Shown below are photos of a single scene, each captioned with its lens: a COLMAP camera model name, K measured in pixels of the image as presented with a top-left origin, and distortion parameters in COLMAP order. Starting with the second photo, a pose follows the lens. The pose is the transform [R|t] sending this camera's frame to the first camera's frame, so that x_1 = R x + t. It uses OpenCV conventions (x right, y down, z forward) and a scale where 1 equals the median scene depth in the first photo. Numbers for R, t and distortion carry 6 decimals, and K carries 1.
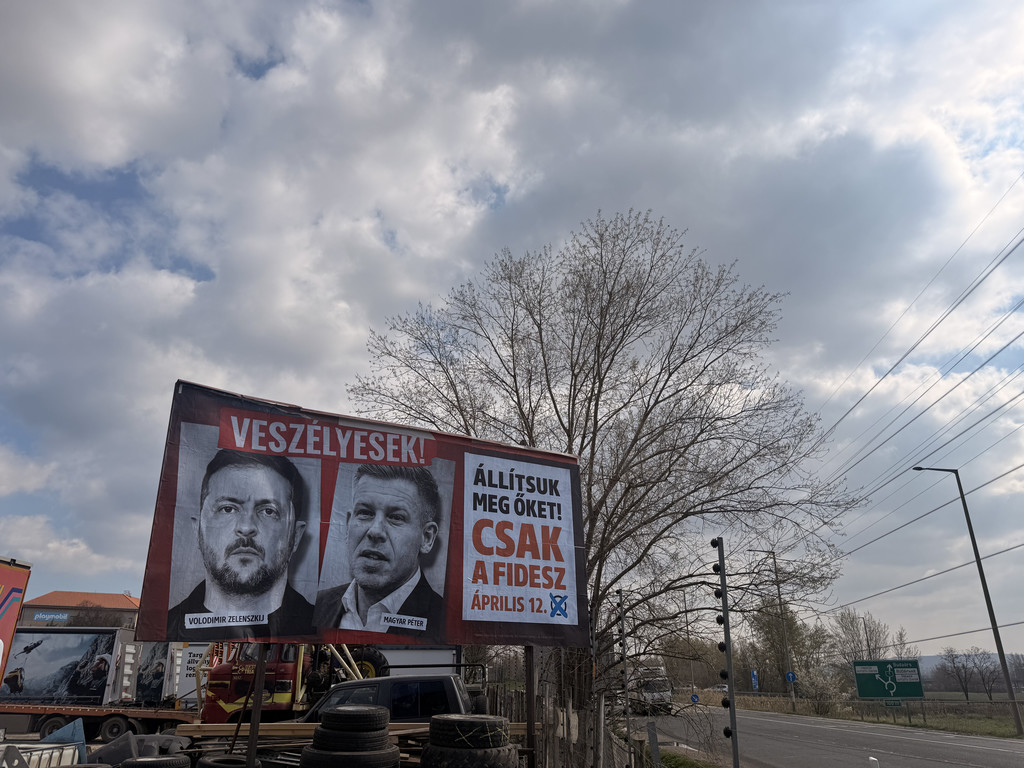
lens RADIAL K [[746.8, 0, 498.4], [0, 746.8, 382.6], [0, 0, 1]] dist [0.105113, -0.128073]
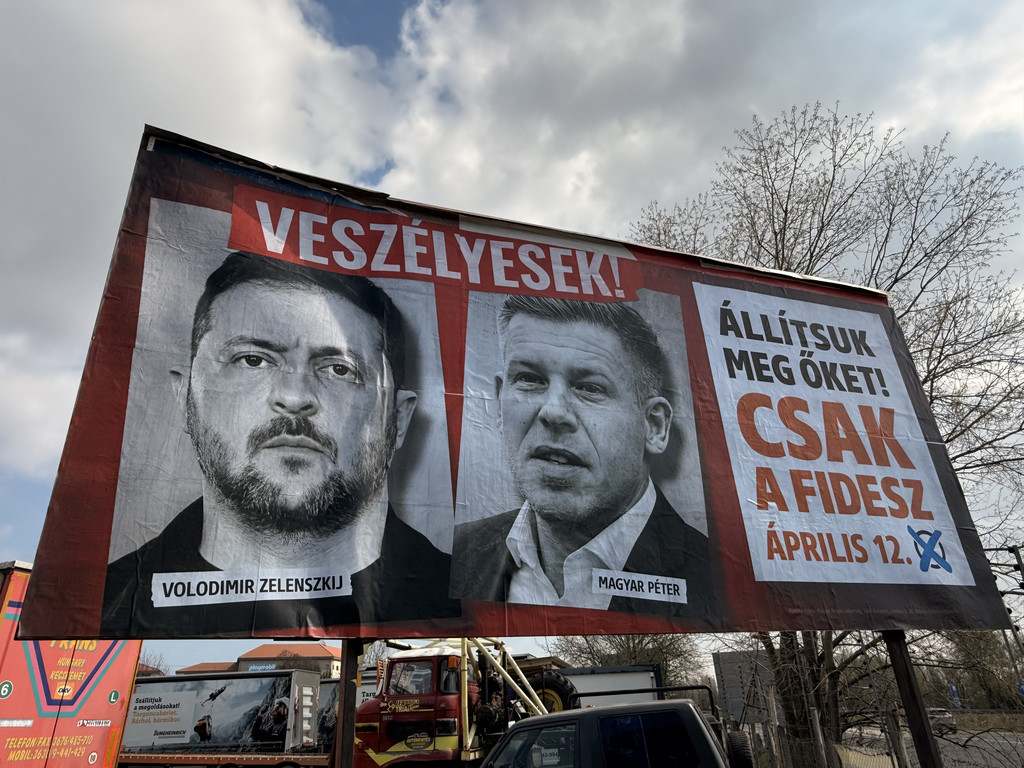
lens RADIAL K [[656.1, 0, 495.0], [0, 656.1, 387.8], [0, 0, 1]] dist [0.011317, -0.004953]
pose [[0.975022, -0.131476, -0.179016, -0.116064], [0.115699, 0.988641, -0.095933, 0.208829], [0.189596, 0.072824, 0.979158, 0.535319]]
